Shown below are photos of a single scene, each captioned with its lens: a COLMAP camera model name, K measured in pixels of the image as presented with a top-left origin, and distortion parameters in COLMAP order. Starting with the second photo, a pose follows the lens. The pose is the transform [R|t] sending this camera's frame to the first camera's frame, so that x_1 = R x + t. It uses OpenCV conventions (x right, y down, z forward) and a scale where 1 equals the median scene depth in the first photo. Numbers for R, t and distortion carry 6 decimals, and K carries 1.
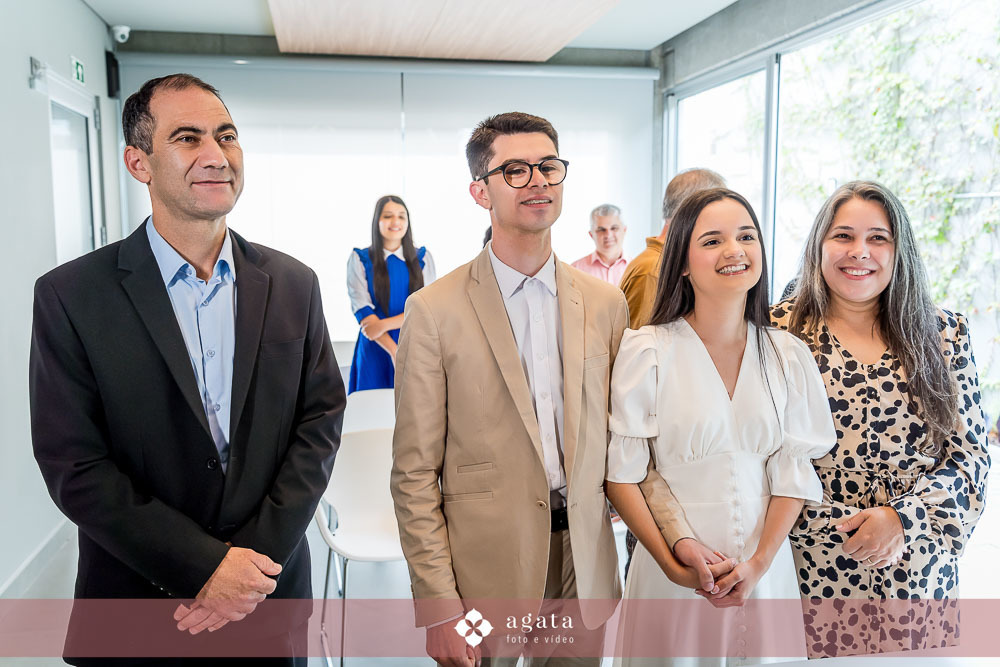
lens RADIAL K [[843.5, 0, 479.9], [0, 843.5, 330.5], [0, 0, 1]] dist [-0.004666, 0.000035]
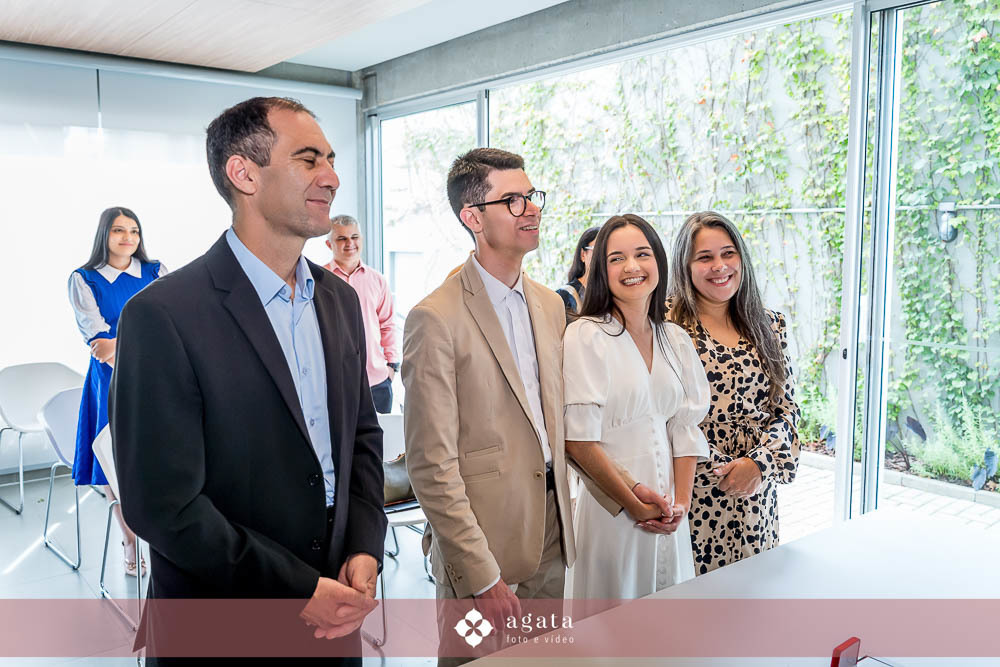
lens RADIAL K [[832.5, 0, 500.0], [0, 832.5, 333.5], [0, 0, 1]] dist [-0.037843, 0.005743]
pose [[0.874288, -0.045859, 0.483236, -0.158507], [0.047730, 0.998825, 0.008434, -0.002525], [-0.483055, 0.015692, 0.875449, 0.000079]]
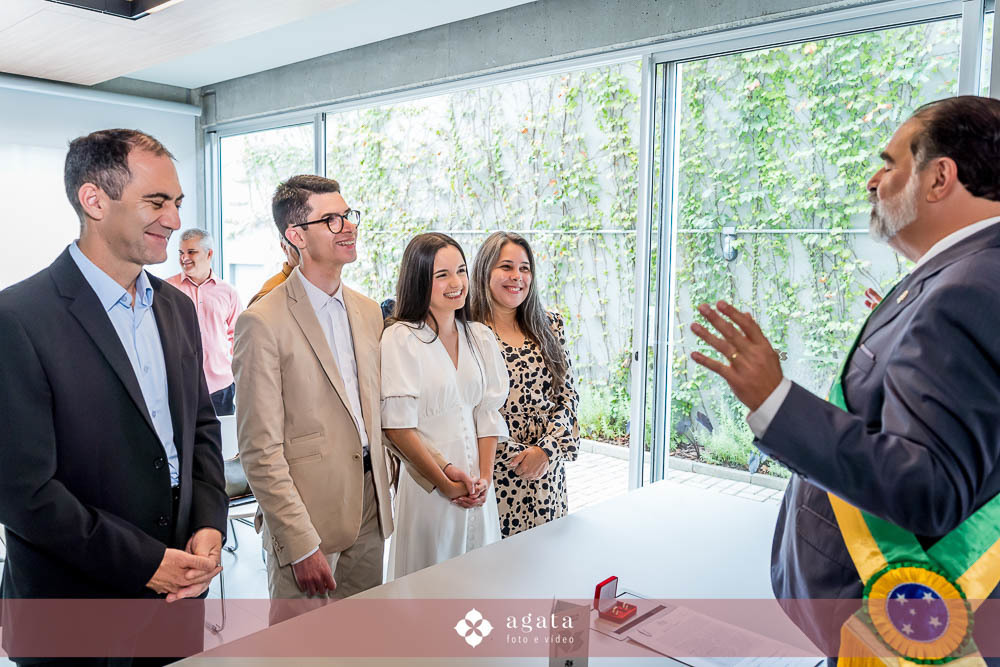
lens RADIAL K [[809.8, 0, 500.0], [0, 809.8, 333.5], [0, 0, 1]] dist [-0.036864, -0.002659]
pose [[0.768482, -0.041446, 0.638528, -0.172476], [0.051631, 0.998663, 0.002682, 0.002785], [-0.637785, 0.030907, 0.769594, -0.049885]]
